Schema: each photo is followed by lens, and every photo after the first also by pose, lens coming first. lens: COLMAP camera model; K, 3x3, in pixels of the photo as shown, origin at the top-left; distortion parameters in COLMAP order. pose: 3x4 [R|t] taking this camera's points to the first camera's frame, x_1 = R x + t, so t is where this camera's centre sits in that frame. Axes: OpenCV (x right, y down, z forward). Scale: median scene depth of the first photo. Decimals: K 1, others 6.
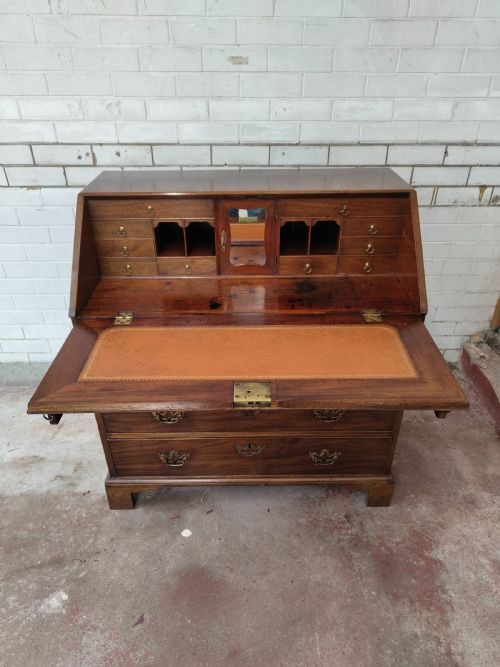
lens RADIAL K [[467.4, 0, 248.4], [0, 467.4, 340.7], [0, 0, 1]] dist [-0.000516, 0.004987]
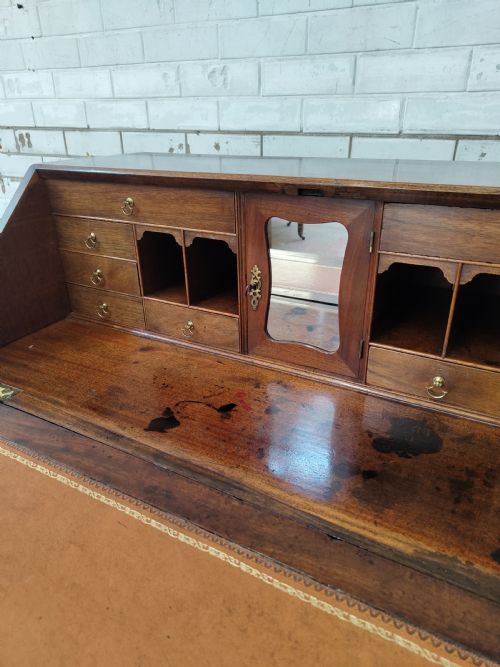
lens RADIAL K [[467.4, 0, 256.0], [0, 467.4, 337.7], [0, 0, 1]] dist [-0.000516, 0.004987]
pose [[0.873511, 0.205413, -0.441344, 0.139791], [-0.255863, 0.965016, -0.057263, -0.117800], [0.414142, 0.162943, 0.895509, 0.506542]]
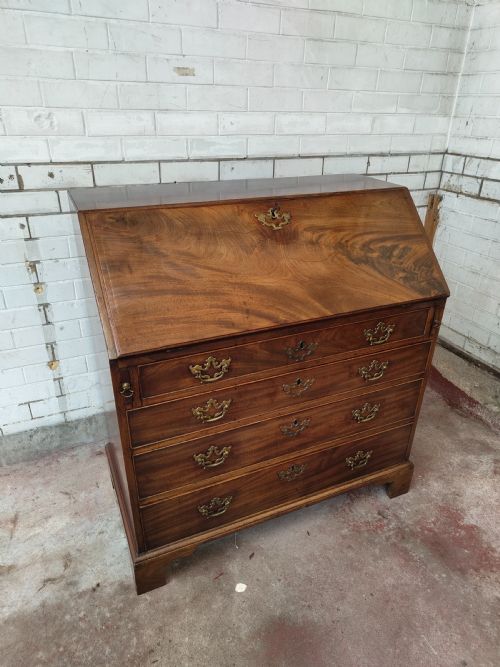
lens RADIAL K [[467.4, 0, 254.5], [0, 467.4, 342.7], [0, 0, 1]] dist [-0.000516, 0.004987]
pose [[0.913288, -0.171219, 0.369579, -0.337909], [0.196322, 0.980046, -0.031104, -0.004875], [-0.356879, 0.100963, 0.928679, 0.127586]]
